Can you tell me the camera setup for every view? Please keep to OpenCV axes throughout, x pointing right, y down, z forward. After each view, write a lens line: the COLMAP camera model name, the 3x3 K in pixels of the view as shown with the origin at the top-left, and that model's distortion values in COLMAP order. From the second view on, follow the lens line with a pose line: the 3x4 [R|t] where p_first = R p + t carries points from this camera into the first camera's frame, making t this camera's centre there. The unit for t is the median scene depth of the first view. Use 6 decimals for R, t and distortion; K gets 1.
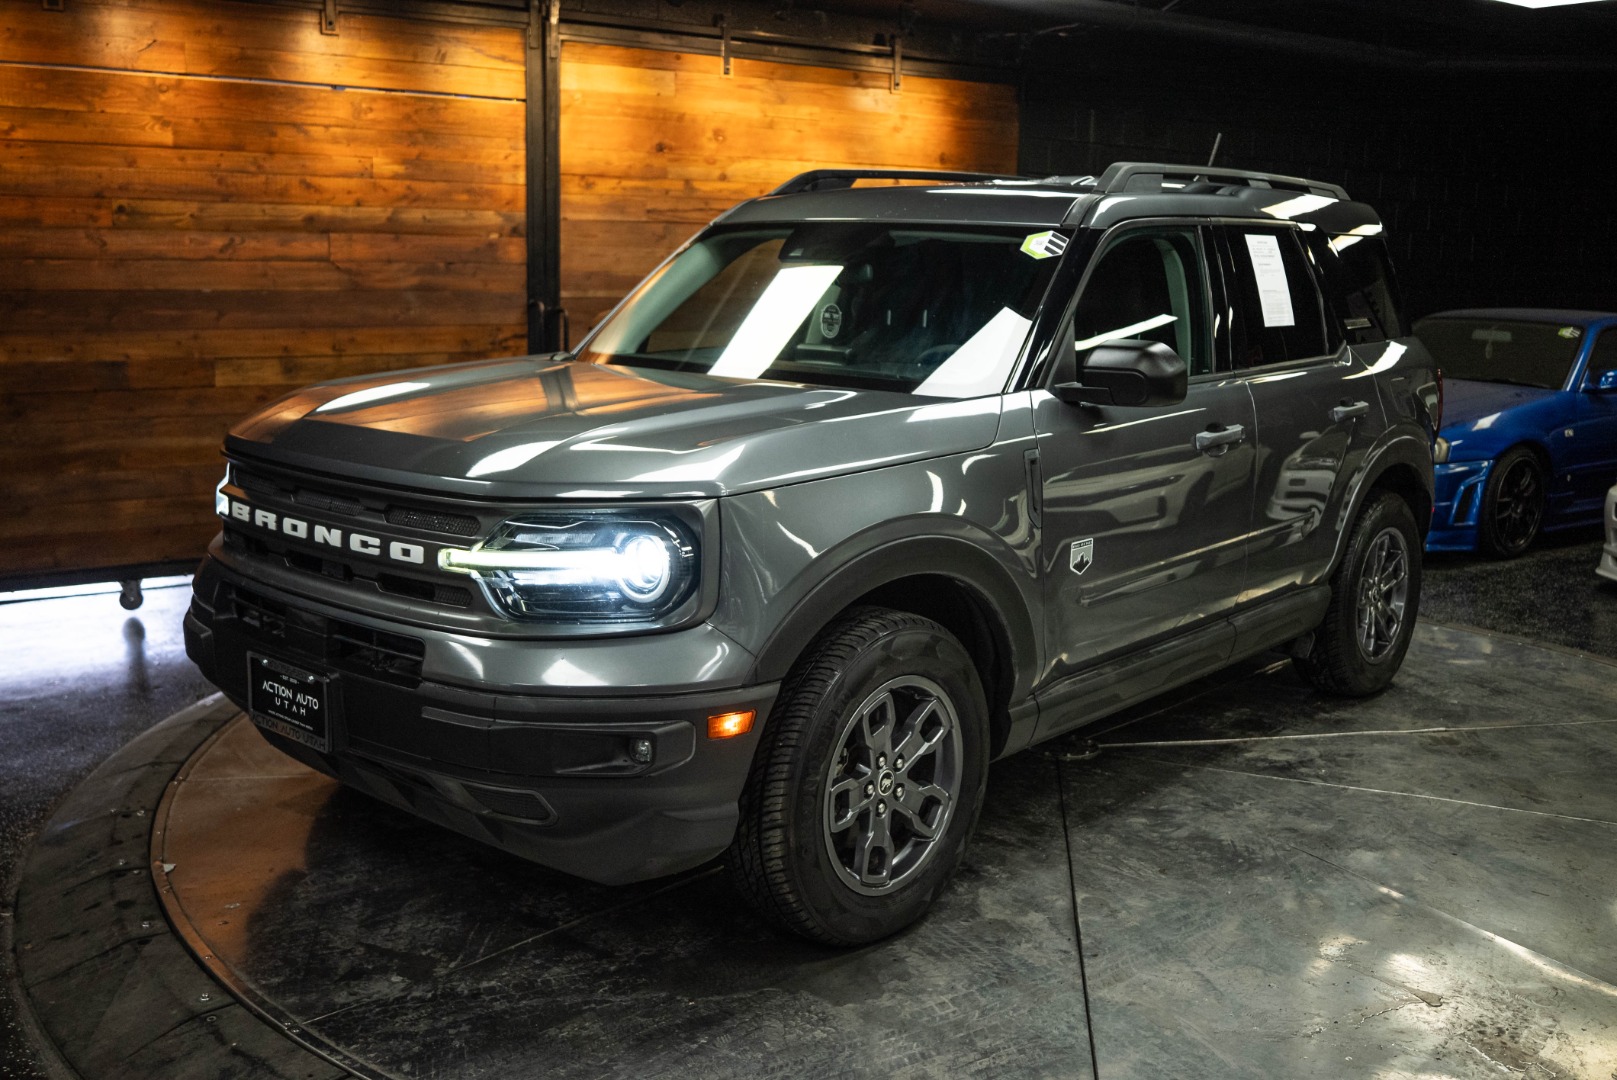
lens RADIAL K [[1573.8, 0, 799.5], [0, 1573.8, 540.6], [0, 0, 1]] dist [-0.038008, 0.000000]
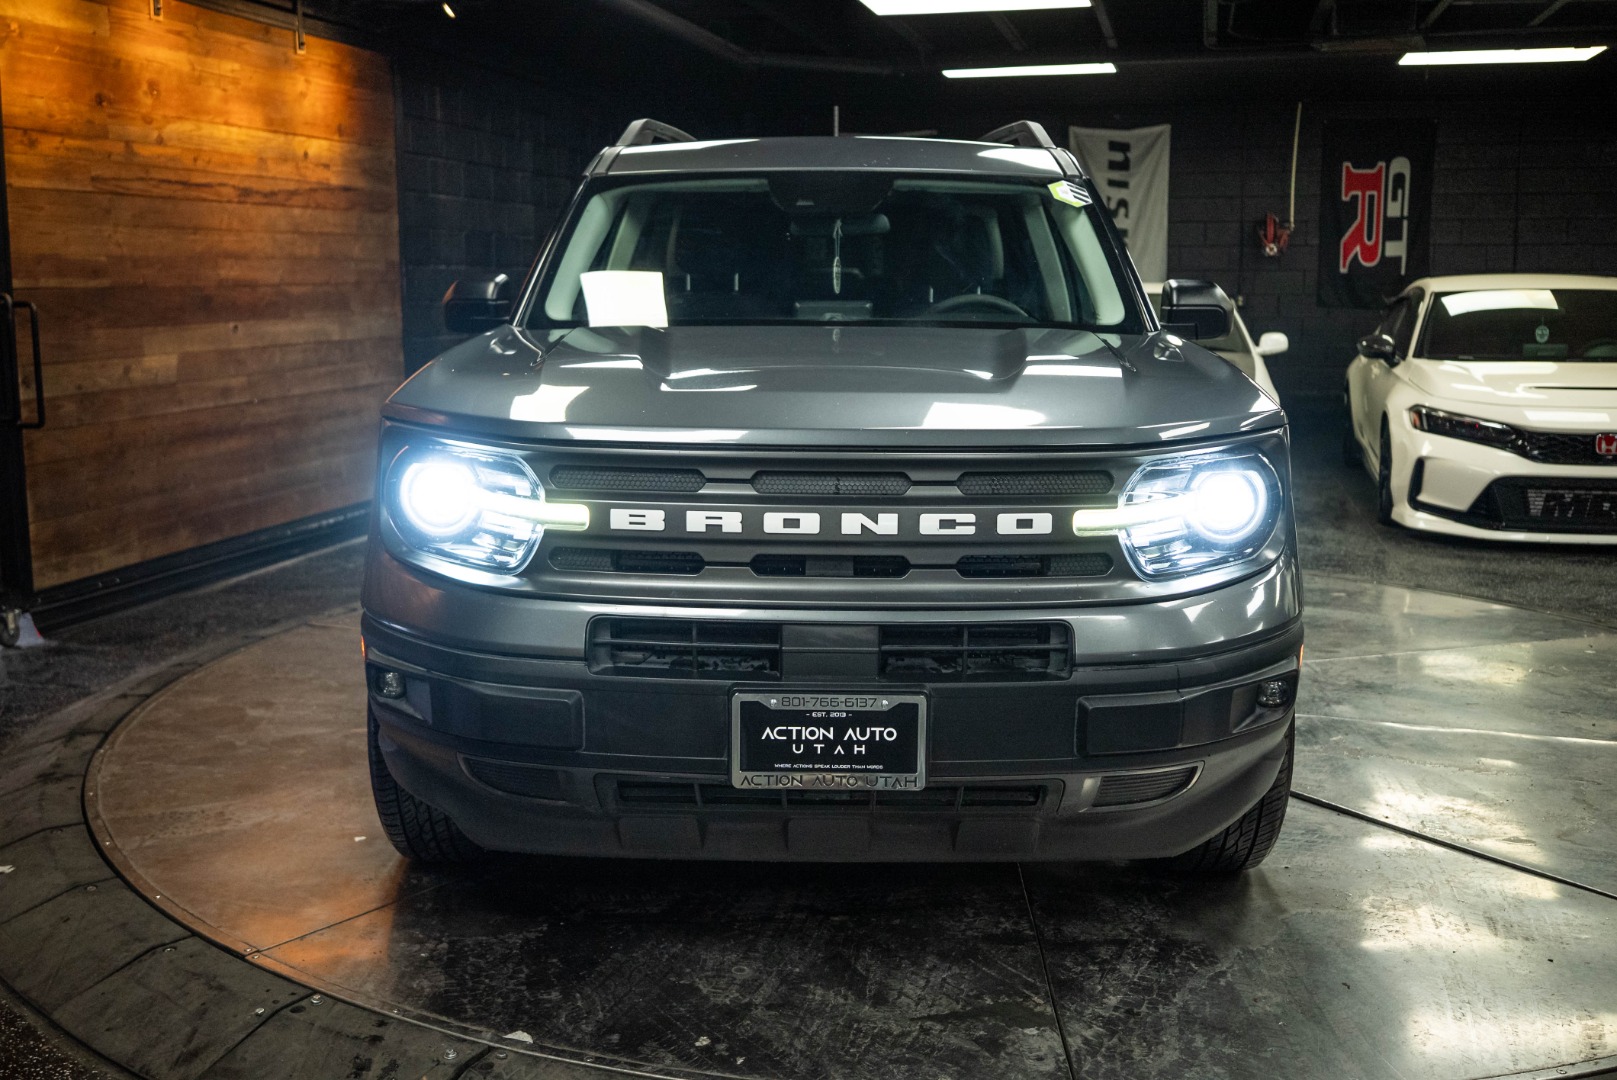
lens RADIAL K [[1573.8, 0, 813.0], [0, 1573.8, 539.0], [0, 0, 1]] dist [-0.038008, 0.000000]
pose [[0.755461, -0.124411, 0.643274, -0.355551], [0.129076, 0.990826, 0.040041, -0.013221], [-0.642354, 0.052782, 0.764588, 0.172579]]
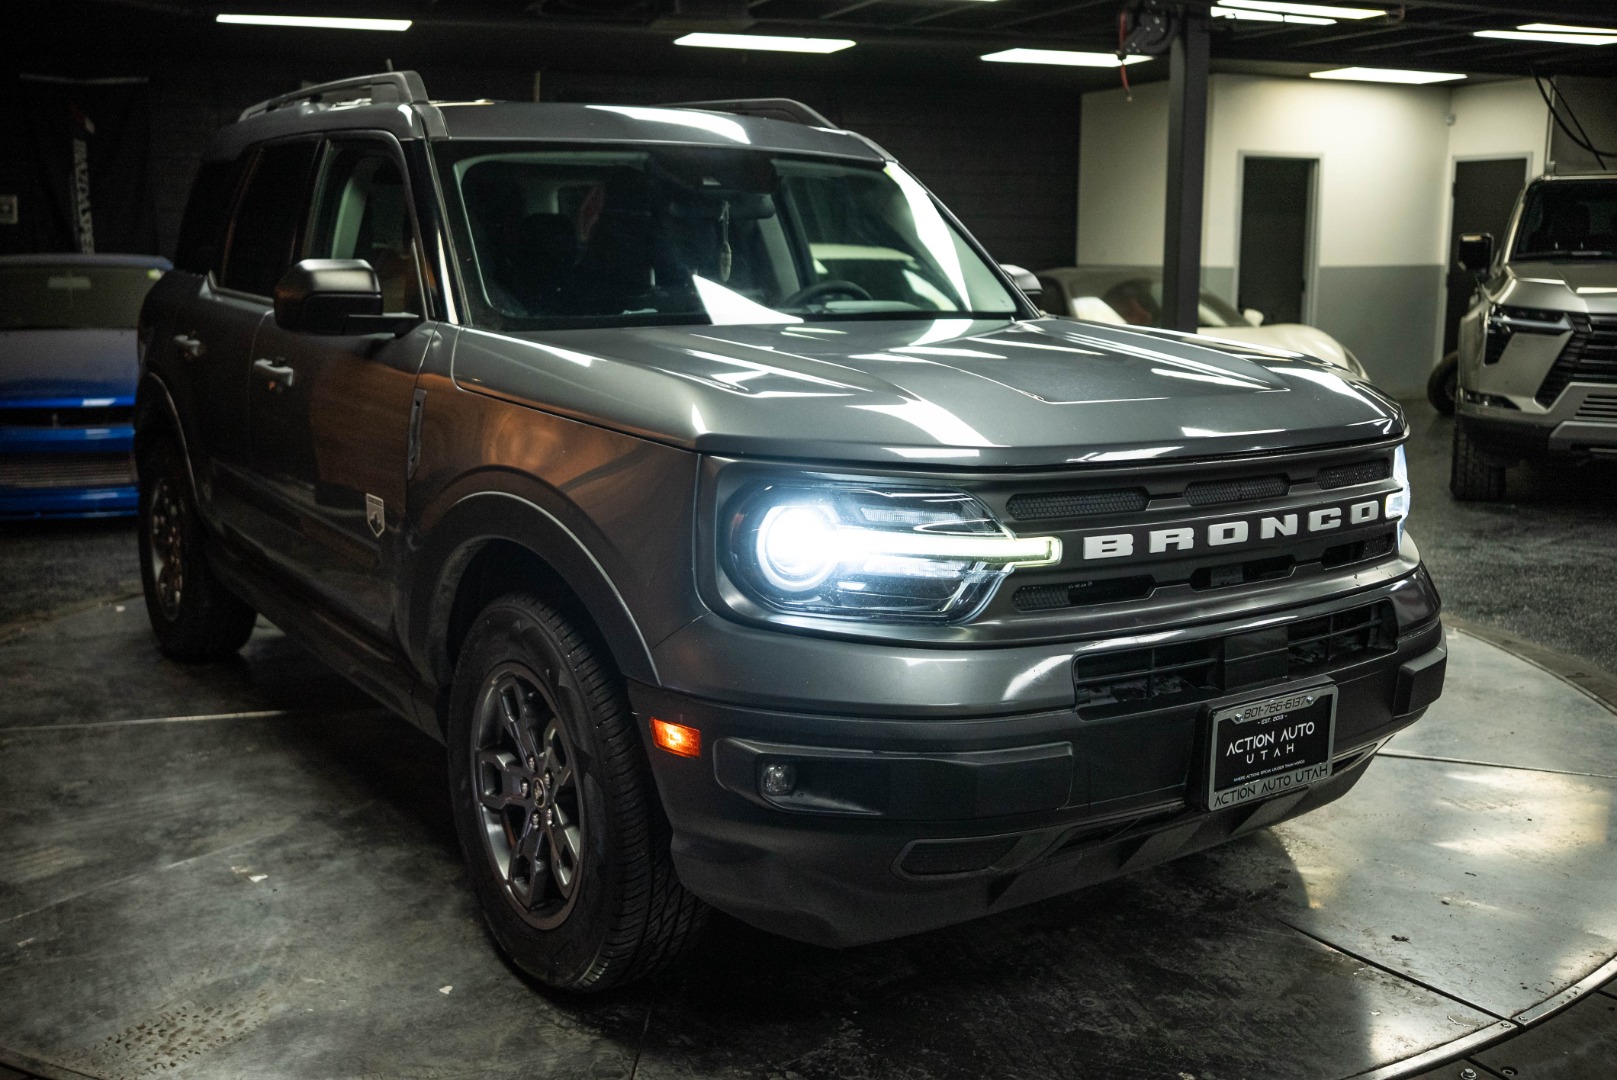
lens RADIAL K [[1573.8, 0, 800.7], [0, 1573.8, 539.0], [0, 0, 1]] dist [-0.038008, 0.000000]
pose [[0.229855, -0.197021, 0.953074, -0.478375], [0.168723, 0.972533, 0.160352, -0.071127], [-0.958488, 0.123947, 0.256783, 0.436674]]
